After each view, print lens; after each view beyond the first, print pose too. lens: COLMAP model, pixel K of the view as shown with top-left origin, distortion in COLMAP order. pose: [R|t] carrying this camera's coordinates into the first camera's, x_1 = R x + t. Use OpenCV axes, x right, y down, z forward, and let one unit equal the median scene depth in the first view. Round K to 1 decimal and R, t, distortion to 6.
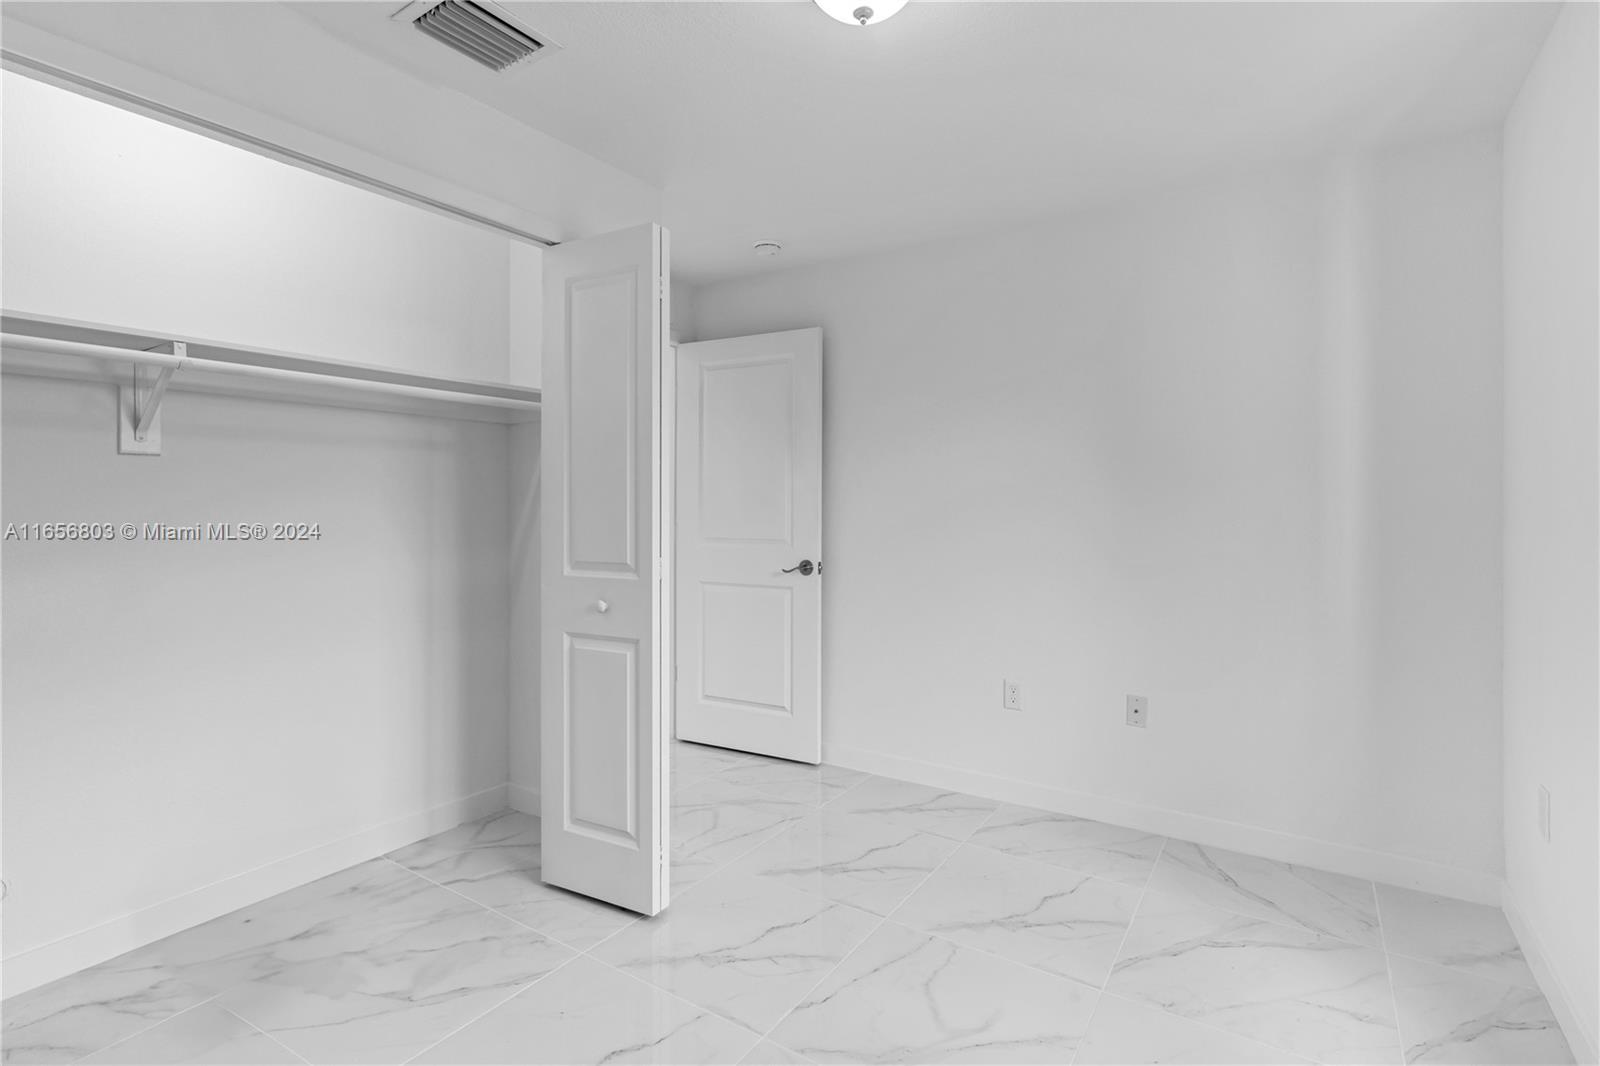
lens RADIAL K [[747.4, 0, 808.8], [0, 747.4, 519.7], [0, 0, 1]] dist [-0.000476, -0.000027]
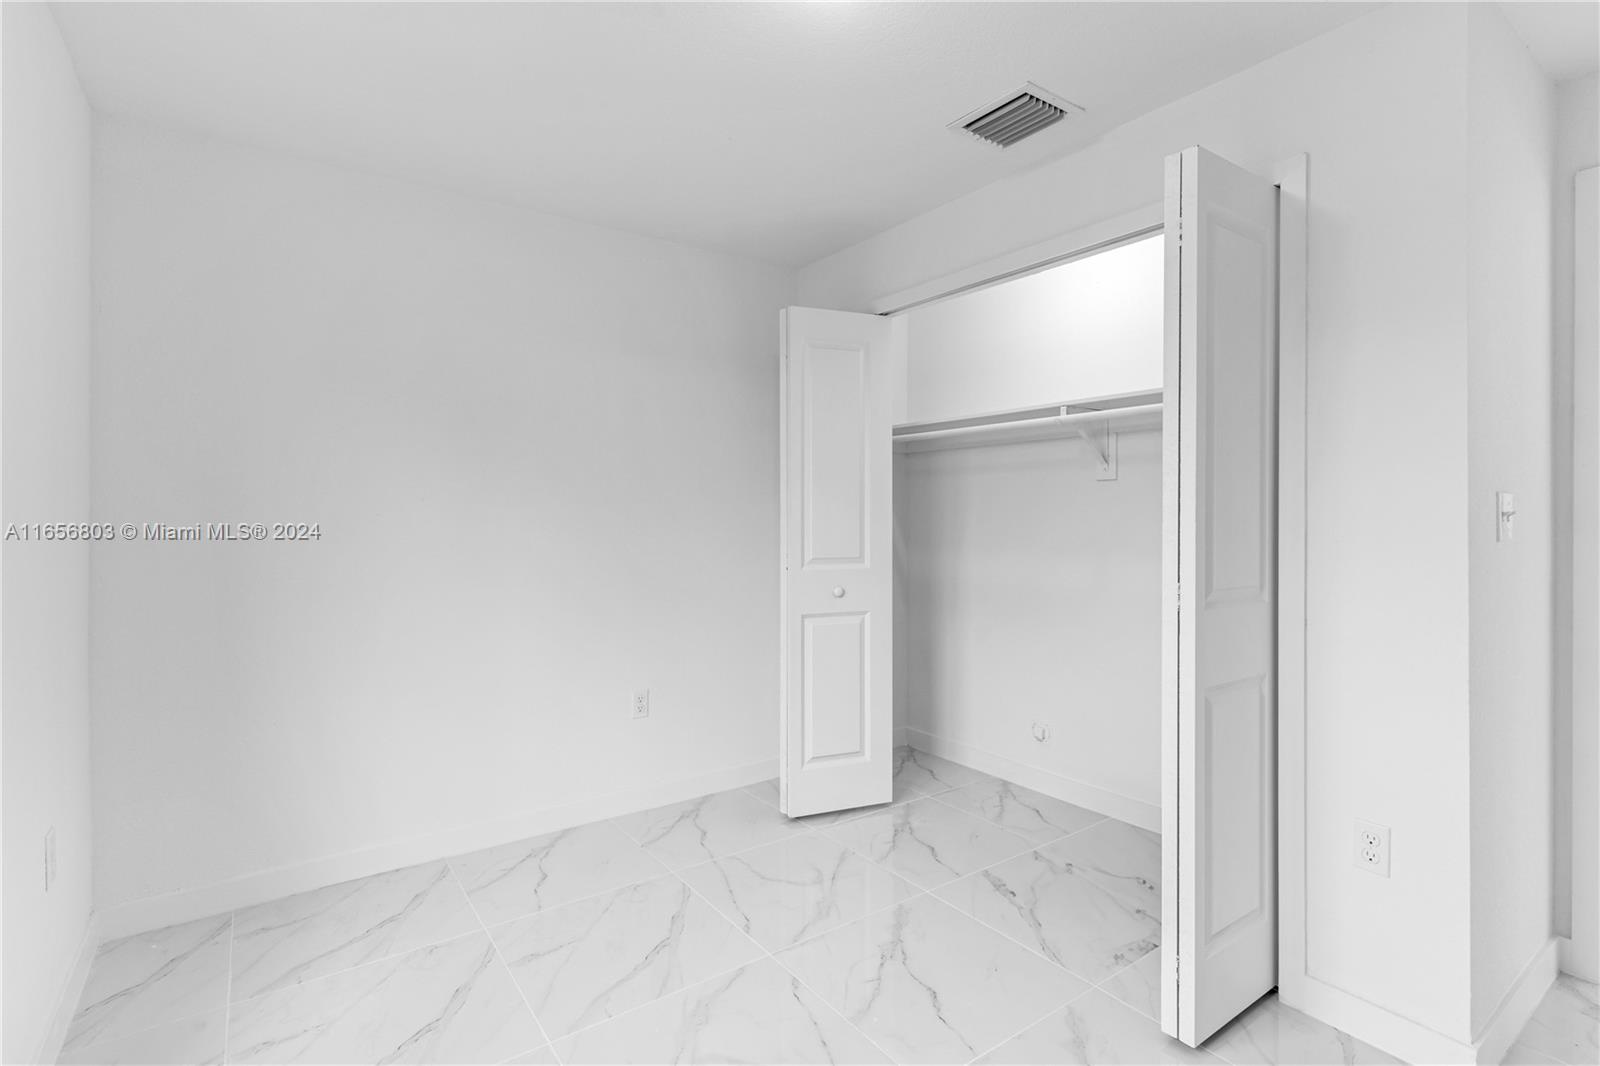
lens RADIAL K [[747.4, 0, 808.8], [0, 747.4, 519.7], [0, 0, 1]] dist [-0.000476, -0.000027]
pose [[-0.375945, 0.006331, -0.926620, 0.738414], [-0.028537, 0.999423, 0.018406, -0.024285], [0.926202, 0.033363, -0.375547, 1.107044]]
